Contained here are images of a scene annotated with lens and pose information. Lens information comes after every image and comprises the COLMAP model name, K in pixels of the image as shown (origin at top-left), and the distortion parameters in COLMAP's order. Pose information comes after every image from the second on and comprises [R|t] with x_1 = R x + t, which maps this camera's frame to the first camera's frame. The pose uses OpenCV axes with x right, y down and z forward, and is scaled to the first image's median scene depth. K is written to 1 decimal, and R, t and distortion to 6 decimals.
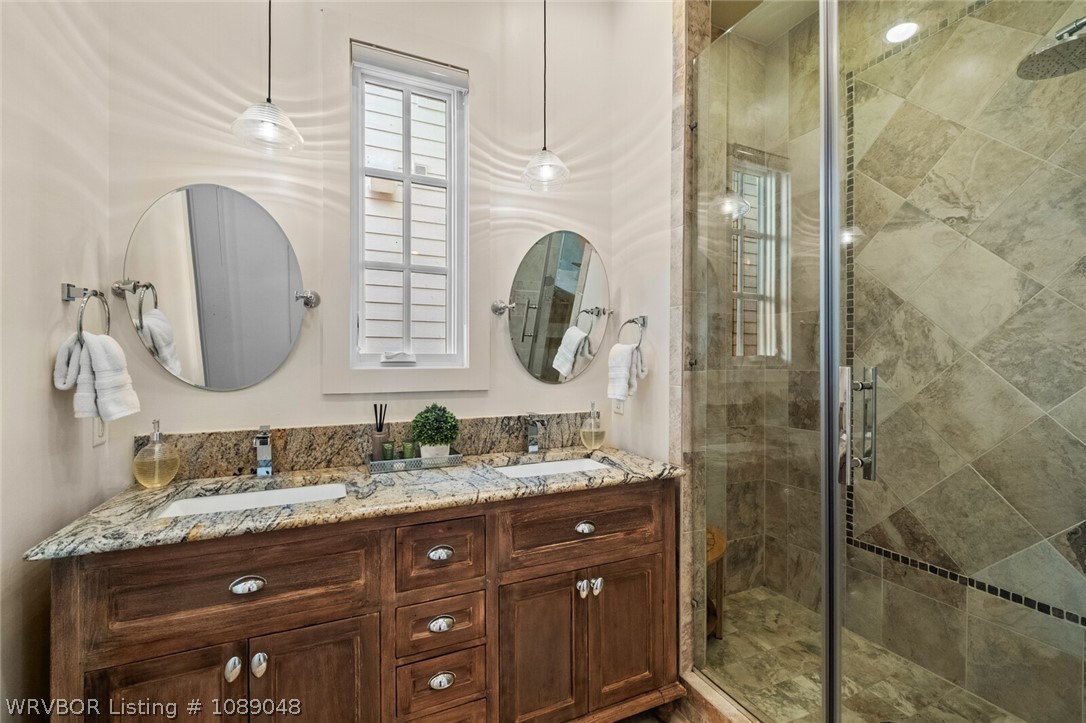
lens RADIAL K [[464.4, 0, 542.8], [0, 464.4, 354.4], [0, 0, 1]] dist [0.001998, -0.003720]
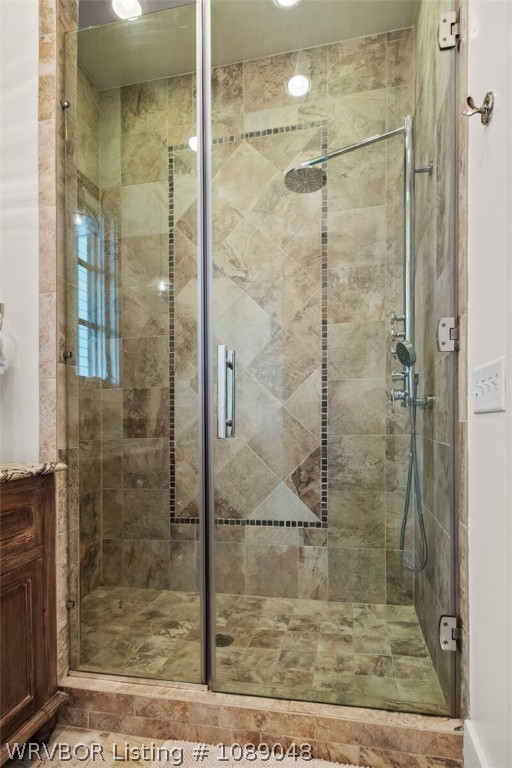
lens RADIAL K [[415.3, 0, 256.6], [0, 415.3, 424.3], [0, 0, 1]] dist [0.007988, -0.002202]
pose [[0.591829, -0.015822, 0.805908, -0.139942], [0.008736, 0.999875, 0.013214, 0.150648], [-0.806016, -0.000780, 0.591893, 0.169582]]
